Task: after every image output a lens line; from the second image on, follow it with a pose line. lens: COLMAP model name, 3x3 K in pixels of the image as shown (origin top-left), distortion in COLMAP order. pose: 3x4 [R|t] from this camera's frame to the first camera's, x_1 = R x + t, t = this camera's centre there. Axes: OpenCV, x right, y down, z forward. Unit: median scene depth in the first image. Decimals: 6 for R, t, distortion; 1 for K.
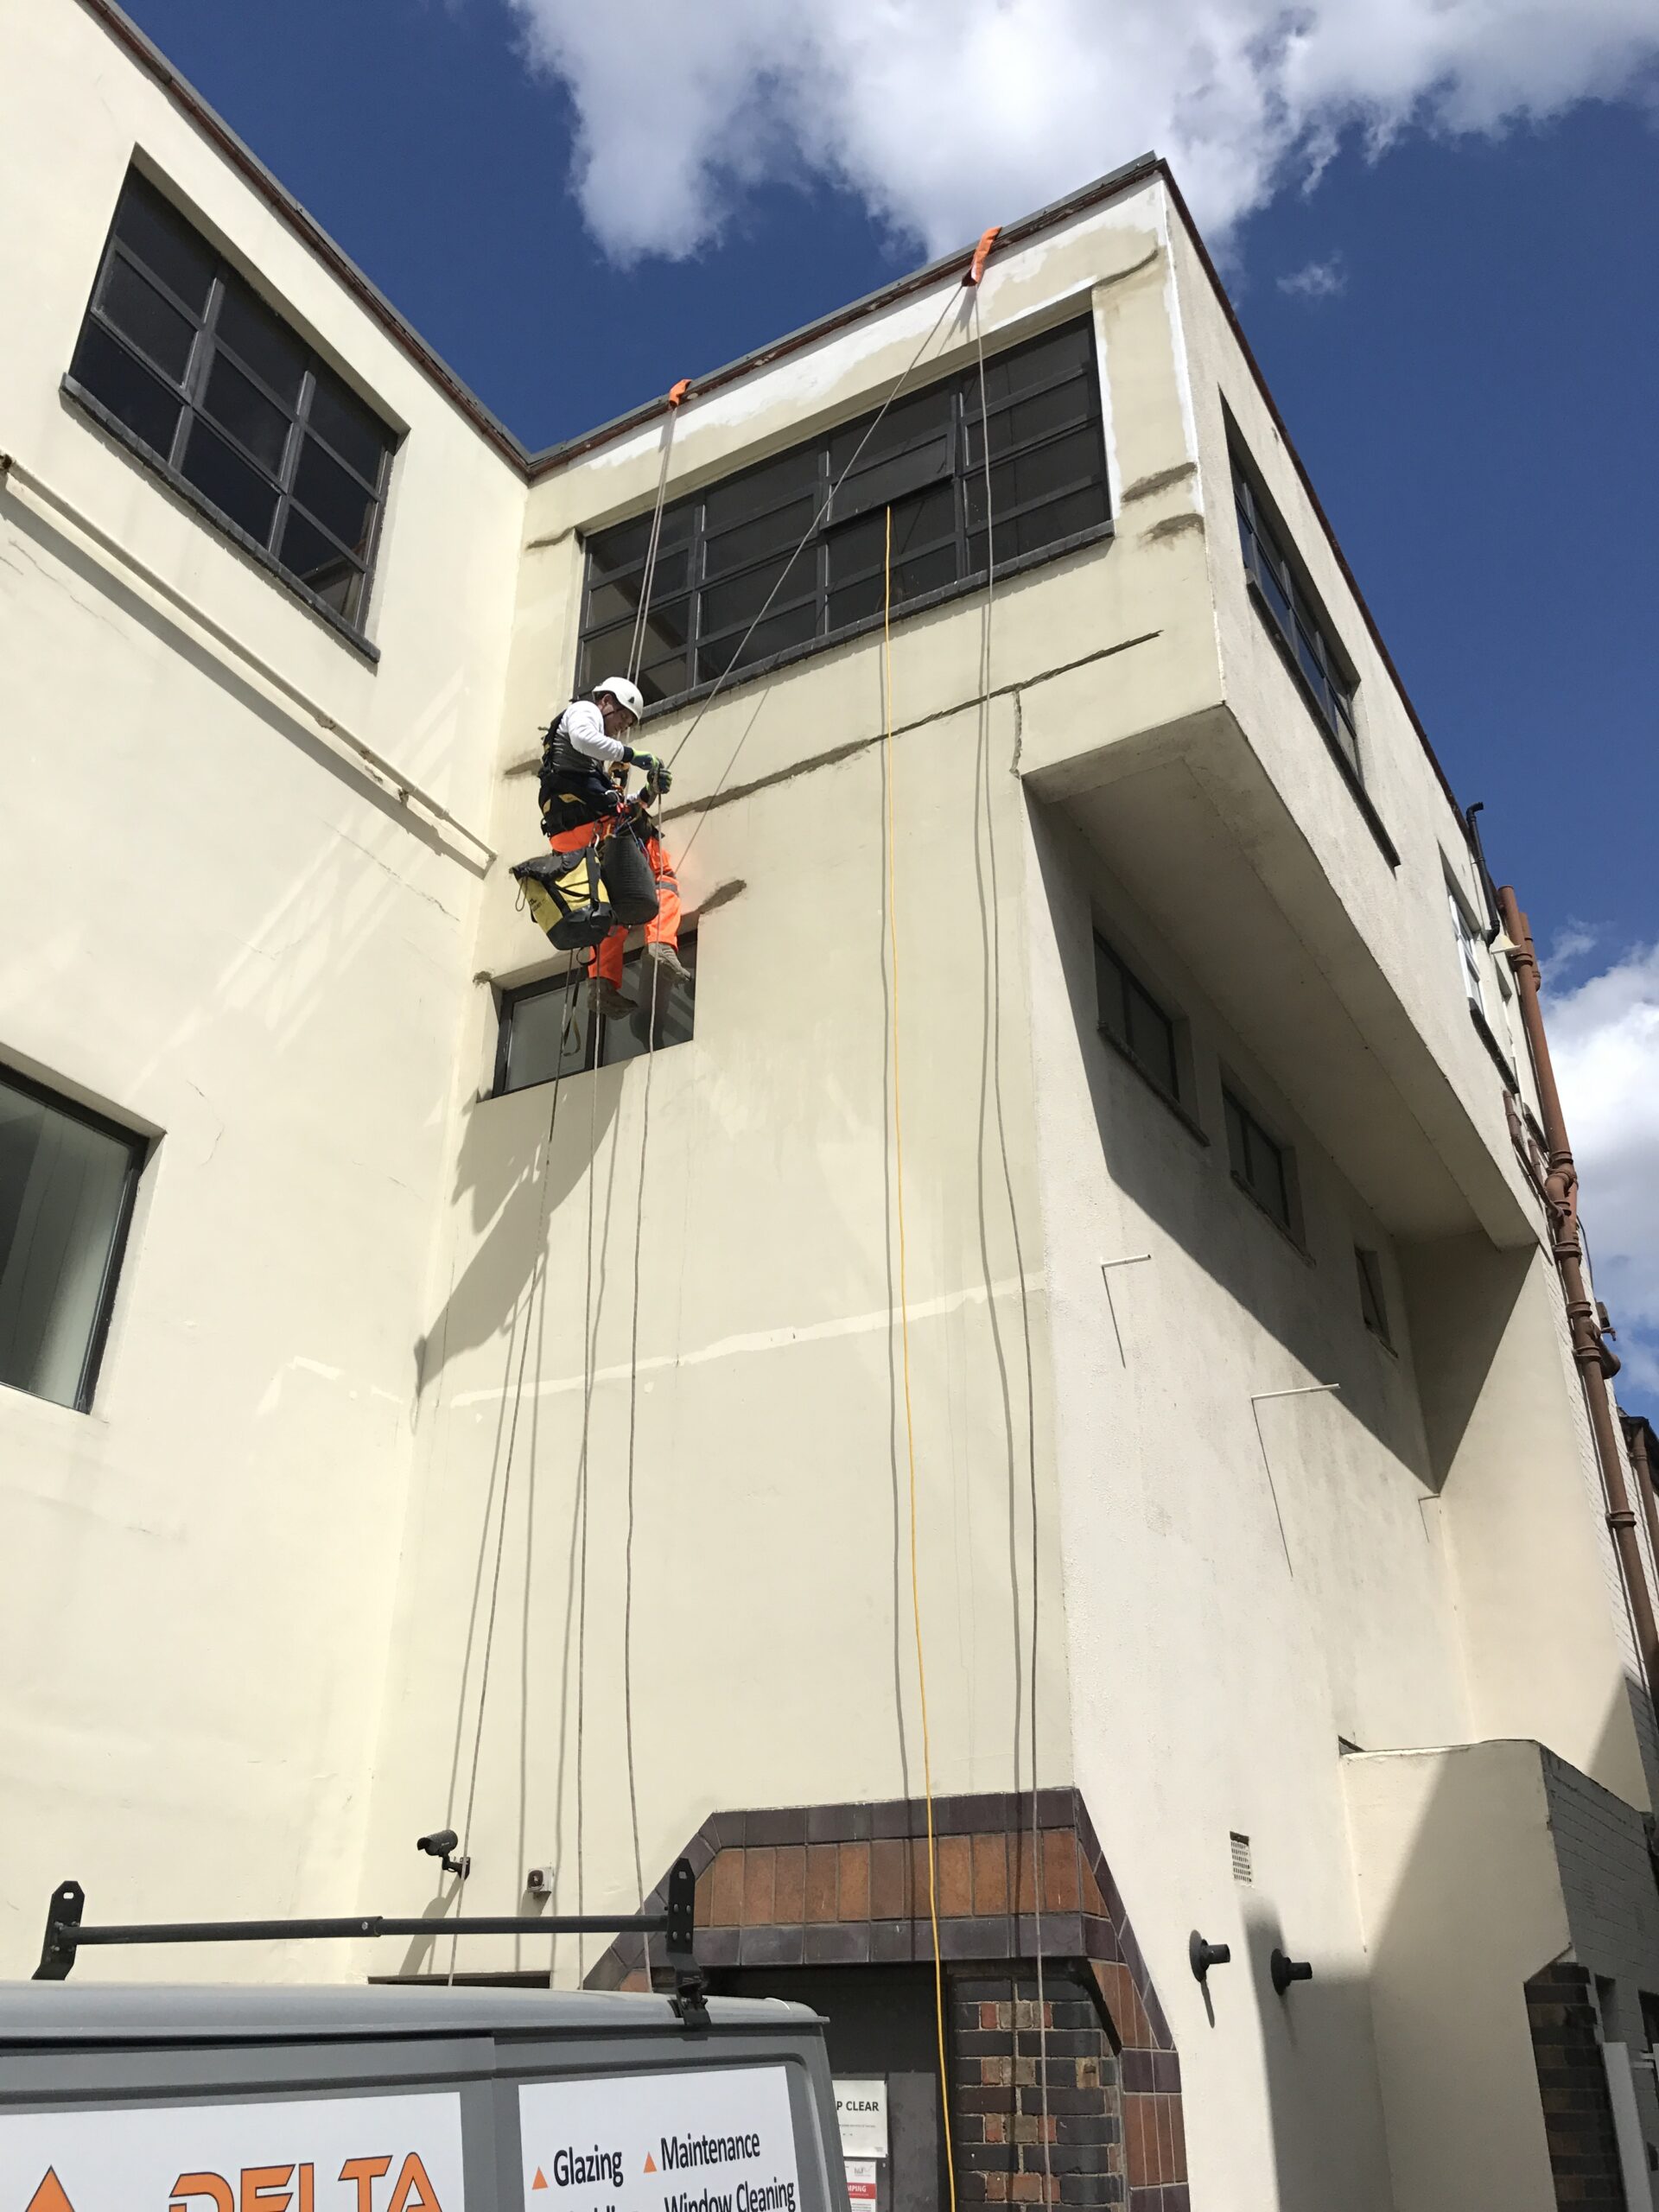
lens RADIAL K [[1841.5, 0, 821.0], [0, 1841.5, 1073.2], [0, 0, 1]] dist [0.021773, -0.010934]
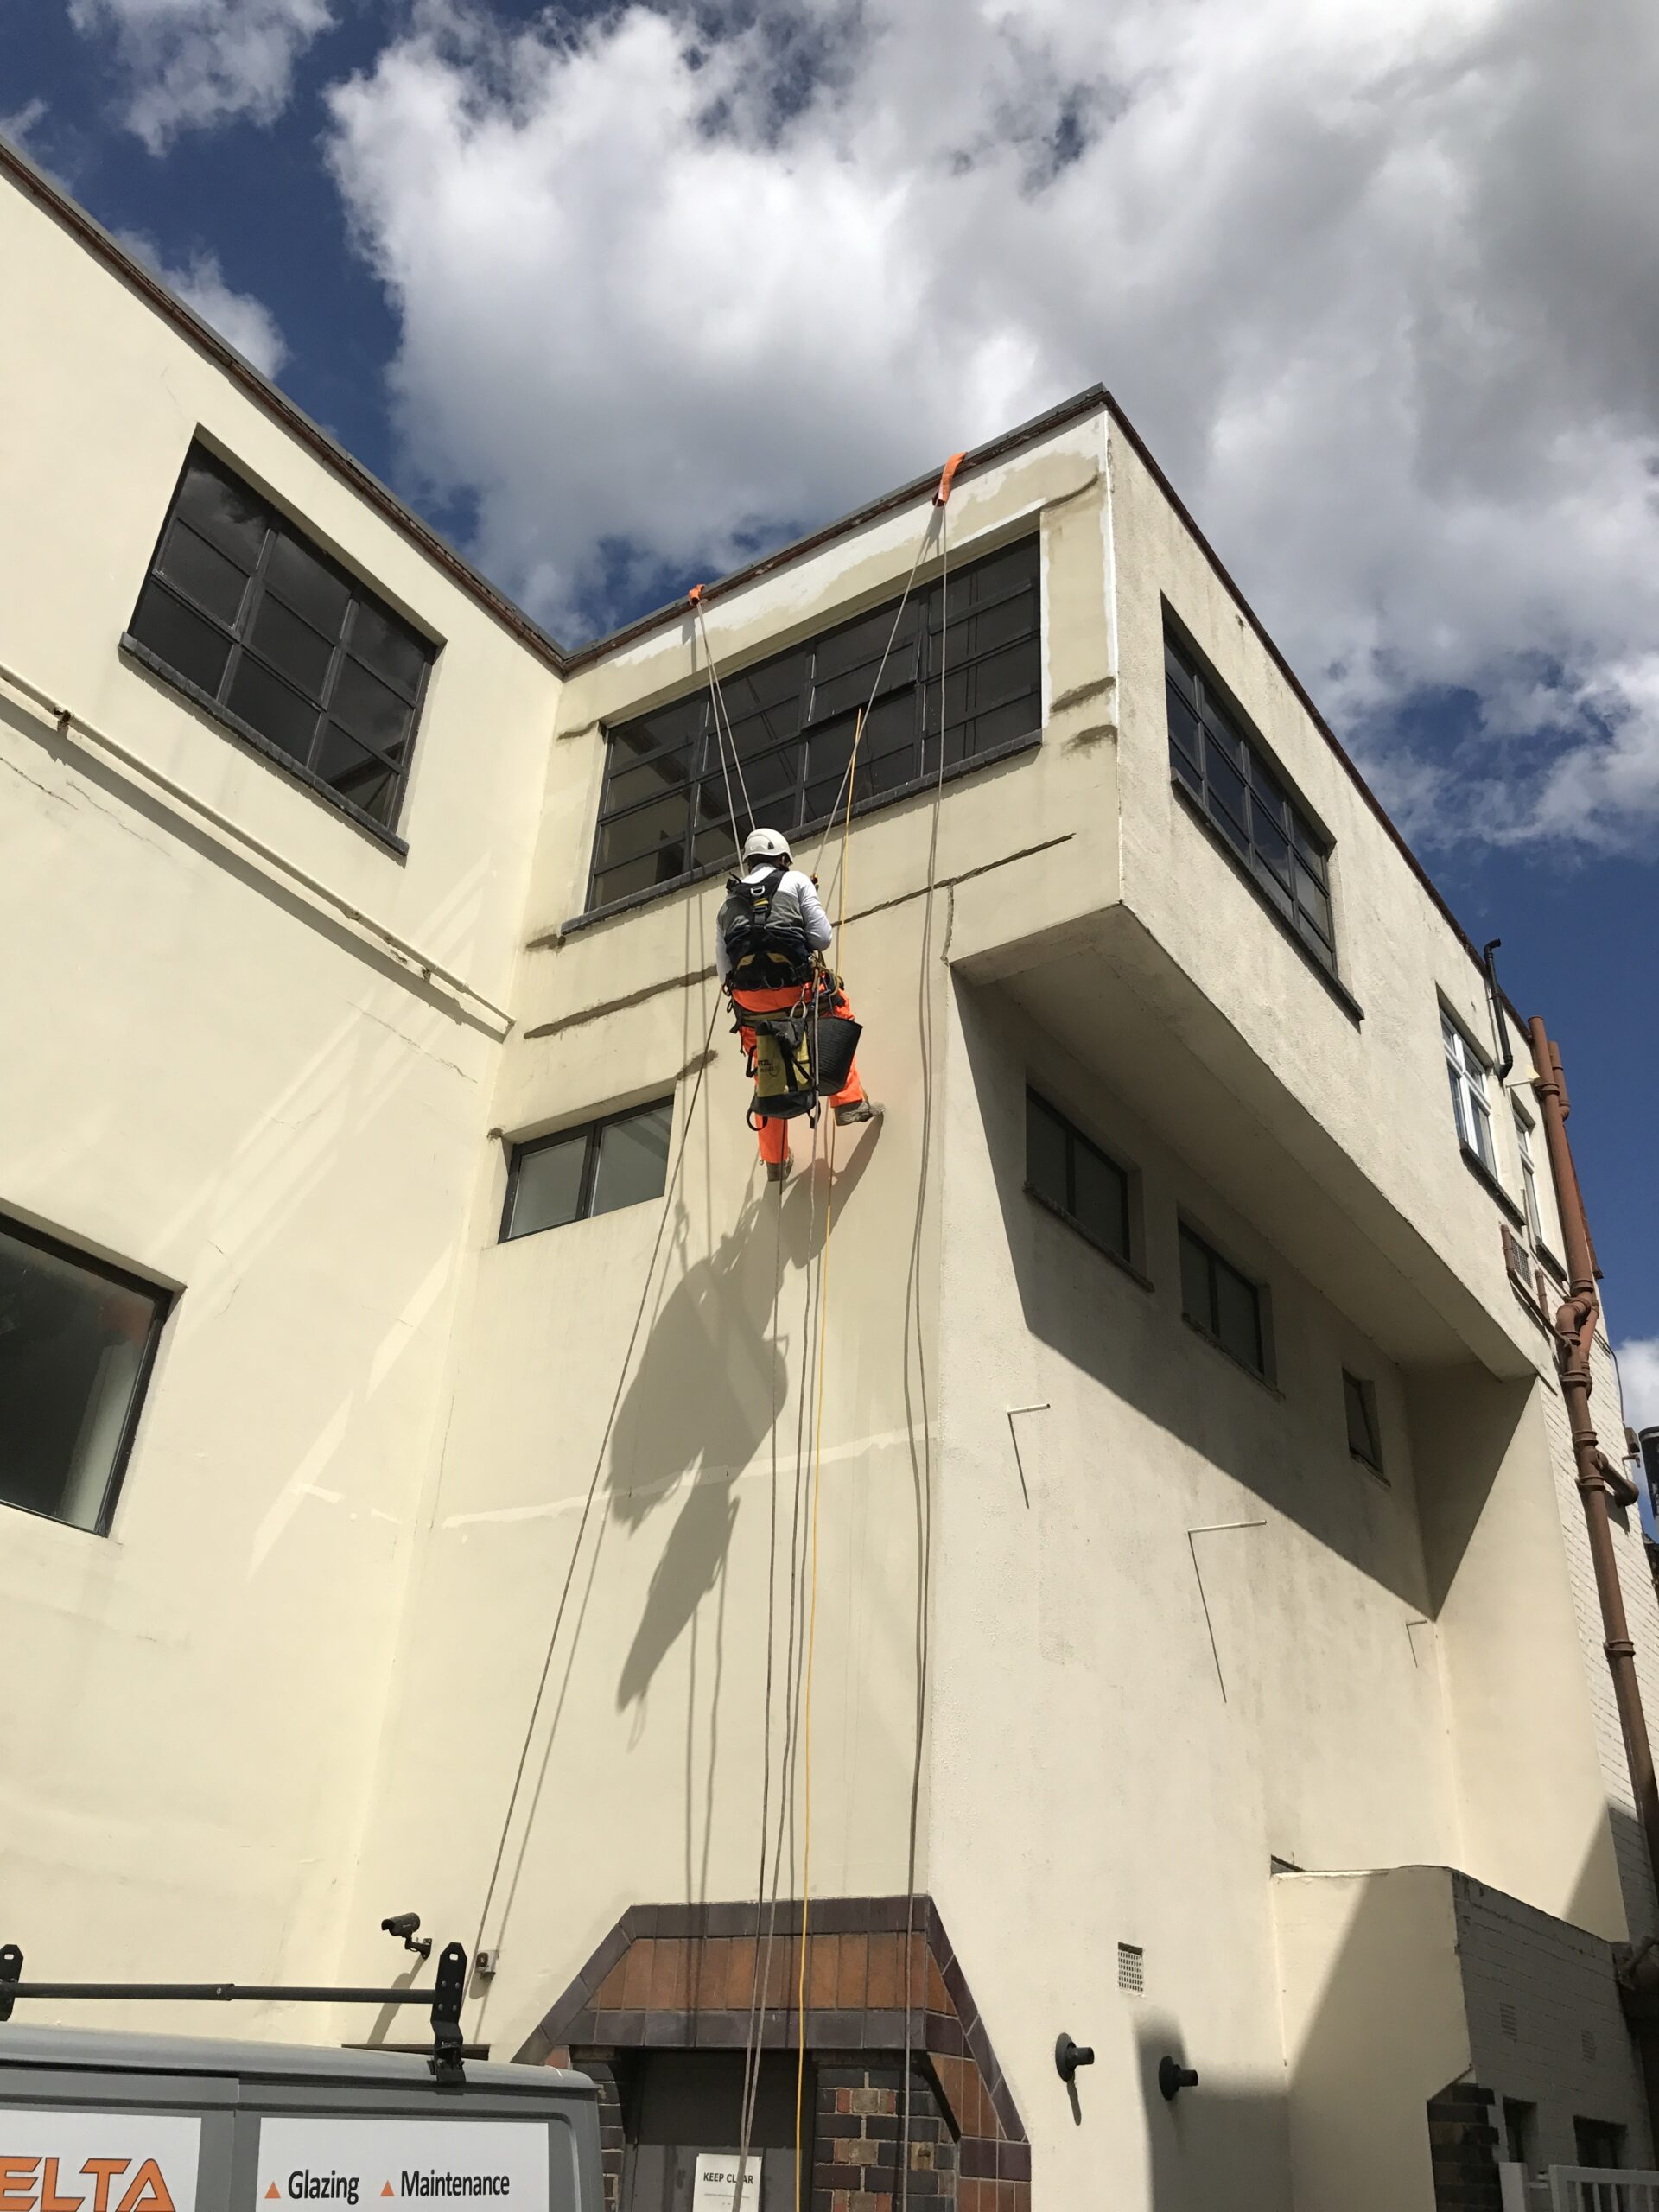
lens RADIAL K [[1841.5, 0, 819.0], [0, 1841.5, 1074.3], [0, 0, 1]] dist [0.021773, -0.010934]
pose [[0.995695, -0.003048, -0.092639, 0.129505], [-0.000945, 0.999073, -0.043032, -0.045836], [0.092684, 0.042934, 0.994769, -0.103783]]
